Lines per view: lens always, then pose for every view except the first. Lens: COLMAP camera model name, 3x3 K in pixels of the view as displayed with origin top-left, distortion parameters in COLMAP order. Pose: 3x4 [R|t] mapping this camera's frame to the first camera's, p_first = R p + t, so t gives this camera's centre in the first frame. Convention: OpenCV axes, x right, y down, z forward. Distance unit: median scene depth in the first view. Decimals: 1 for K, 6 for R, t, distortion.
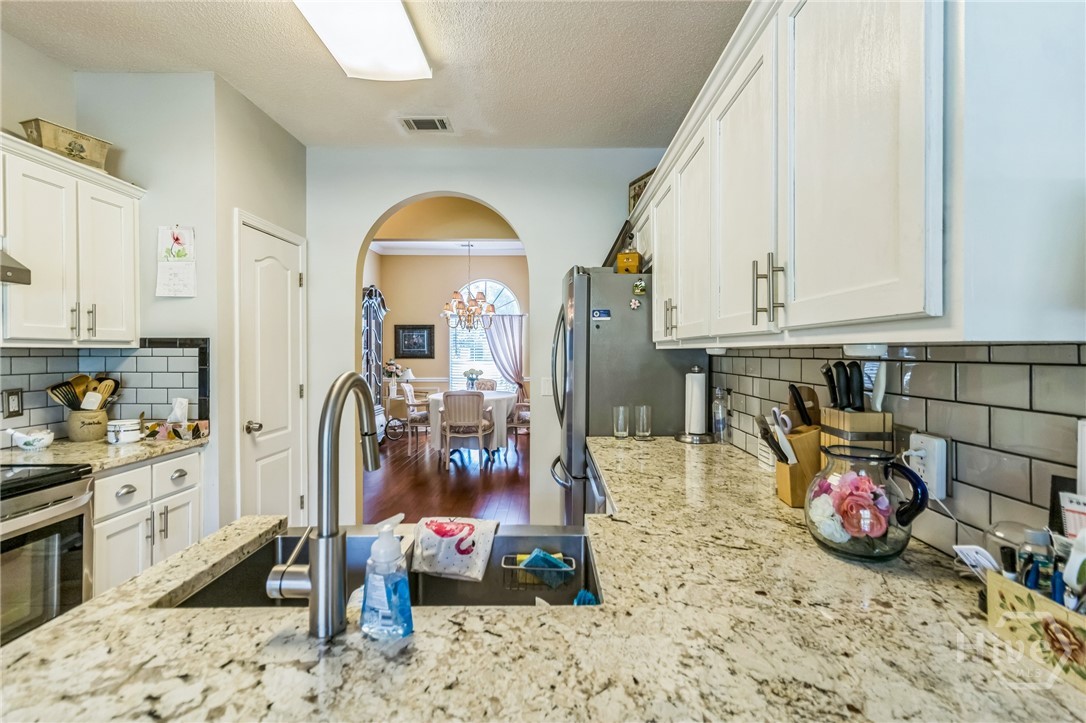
lens RADIAL K [[508.5, 0, 546.6], [0, 508.5, 353.6], [0, 0, 1]] dist [0.006424, -0.000969]
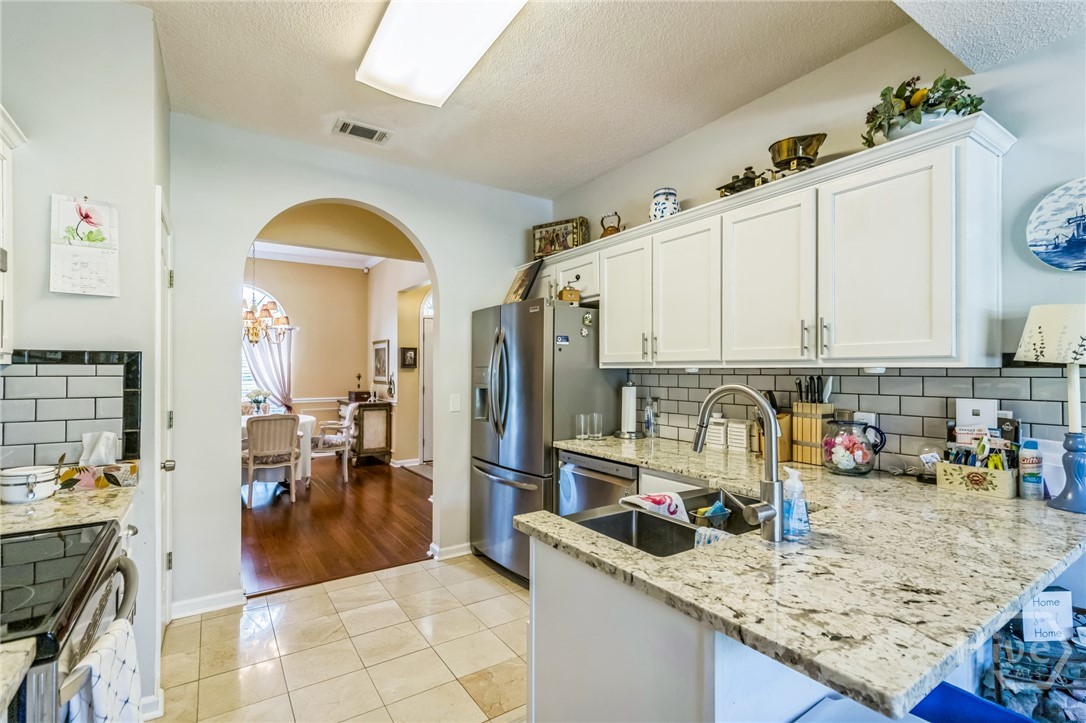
lens RADIAL K [[508.5, 0, 556.5], [0, 508.5, 370.4], [0, 0, 1]] dist [0.006424, -0.000969]
pose [[0.823663, 0.001559, 0.567077, -0.595977], [0.000257, 0.999995, -0.003124, -0.000113], [-0.567079, 0.002719, 0.823659, 0.011423]]
